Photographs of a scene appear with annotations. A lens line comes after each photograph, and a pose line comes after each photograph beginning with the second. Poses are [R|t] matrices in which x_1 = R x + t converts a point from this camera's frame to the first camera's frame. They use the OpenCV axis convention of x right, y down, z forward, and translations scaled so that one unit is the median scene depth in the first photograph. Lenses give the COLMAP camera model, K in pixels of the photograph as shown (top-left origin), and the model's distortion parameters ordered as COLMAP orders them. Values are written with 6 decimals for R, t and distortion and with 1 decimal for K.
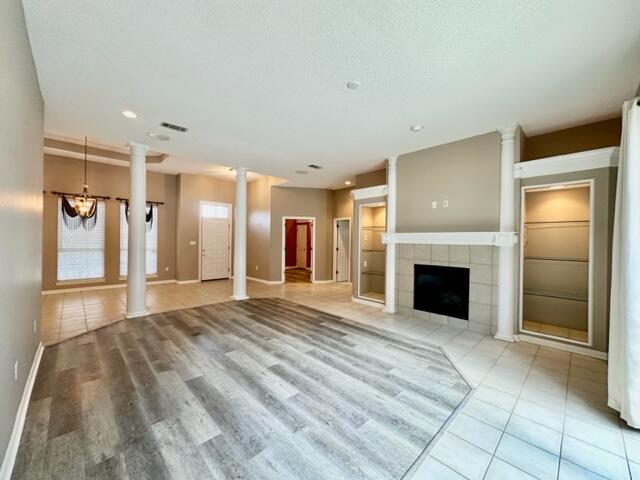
lens RADIAL K [[255.7, 0, 320.0], [0, 255.7, 240.0], [0, 0, 1]] dist [-0.001195, -0.000301]
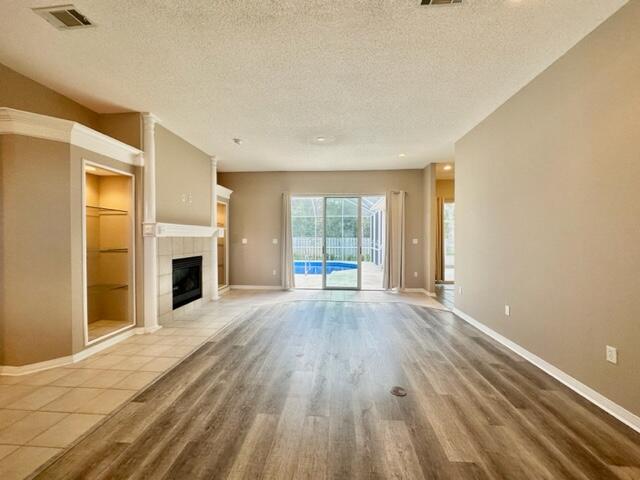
lens RADIAL K [[255.7, 0, 320.0], [0, 255.7, 240.0], [0, 0, 1]] dist [-0.001195, -0.000301]
pose [[-0.665216, -0.019914, 0.746385, -0.792092], [-0.011692, 0.999800, 0.016256, 0.007305], [-0.746559, 0.002087, -0.665316, 1.516628]]
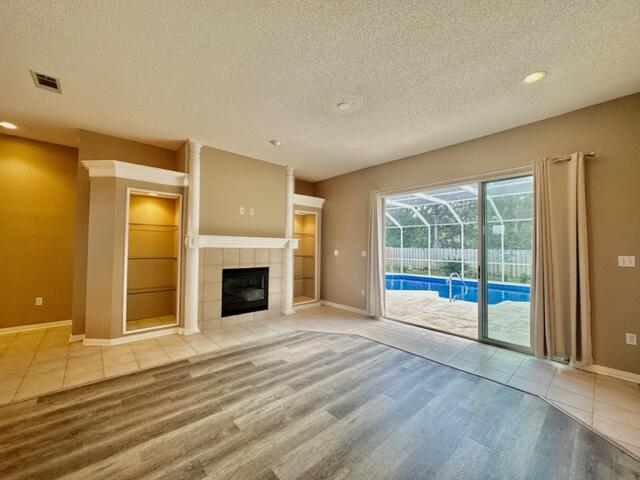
lens RADIAL K [[255.7, 0, 320.0], [0, 255.7, 240.0], [0, 0, 1]] dist [-0.001195, -0.000301]
pose [[0.034066, 0.017695, 0.999263, -0.706627], [-0.010991, 0.999789, -0.017329, -0.002086], [-0.999359, -0.010393, 0.034253, 0.766958]]
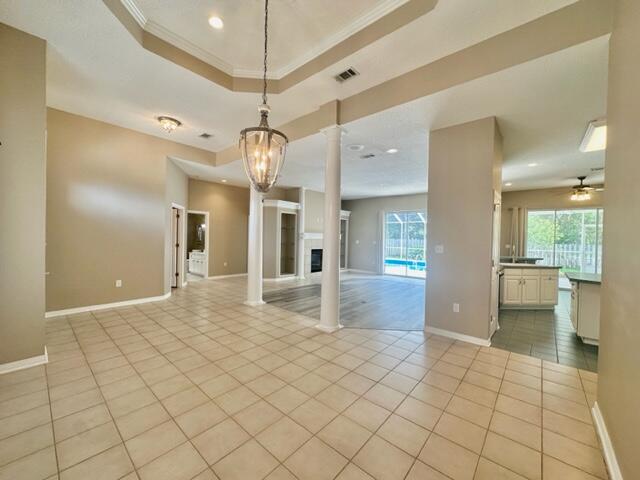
lens RADIAL K [[255.7, 0, 320.0], [0, 255.7, 240.0], [0, 0, 1]] dist [-0.001195, -0.000301]
pose [[-0.083467, -0.027389, 0.996134, -1.933056], [-0.027867, 0.999295, 0.025141, -0.033487], [-0.996121, -0.025661, -0.084172, 1.381024]]
